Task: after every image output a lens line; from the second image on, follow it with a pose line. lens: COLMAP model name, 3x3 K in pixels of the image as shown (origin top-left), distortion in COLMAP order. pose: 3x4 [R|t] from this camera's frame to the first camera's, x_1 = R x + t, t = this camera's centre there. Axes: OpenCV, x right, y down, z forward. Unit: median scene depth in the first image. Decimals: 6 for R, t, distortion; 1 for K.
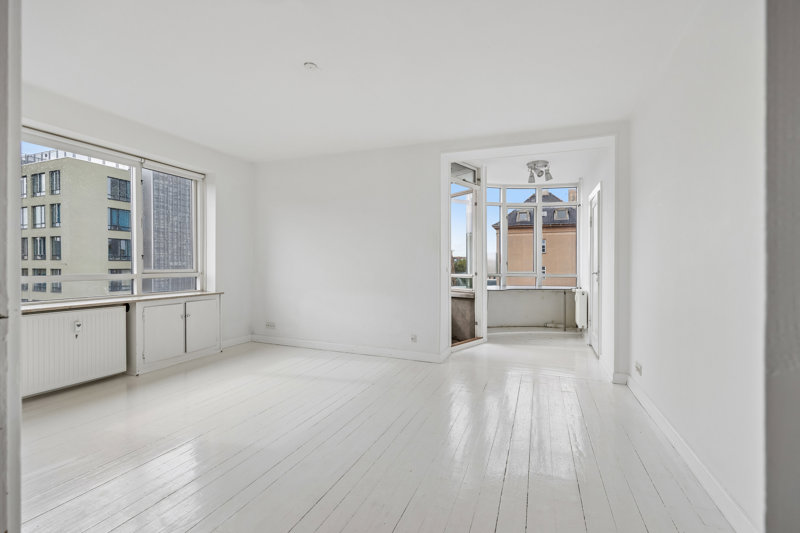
lens RADIAL K [[351.4, 0, 399.5], [0, 351.4, 263.4], [0, 0, 1]] dist [-0.000840, -0.000266]
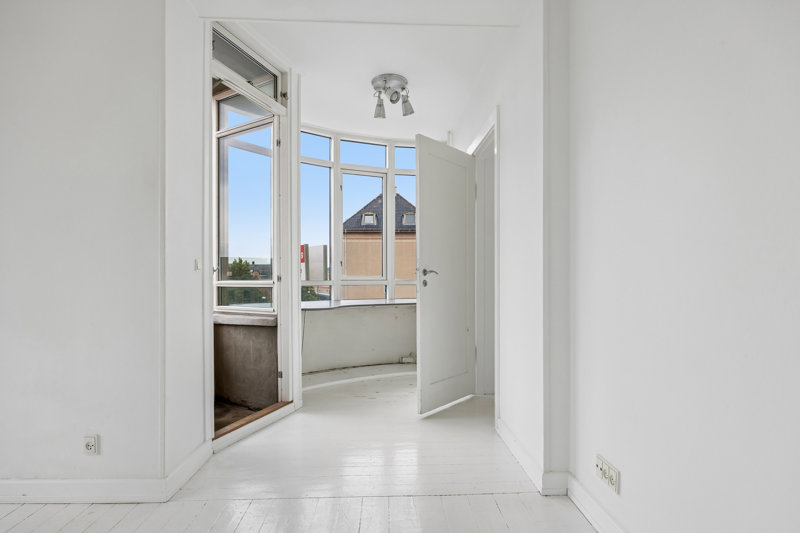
lens RADIAL K [[423.0, 0, 399.9], [0, 423.0, 266.1], [0, 0, 1]] dist [0.000759, 0.000249]
pose [[0.916950, 0.003843, 0.398984, 0.131658], [0.005518, 0.999736, -0.022311, 0.026609], [-0.398964, 0.022659, 0.916687, 0.360220]]
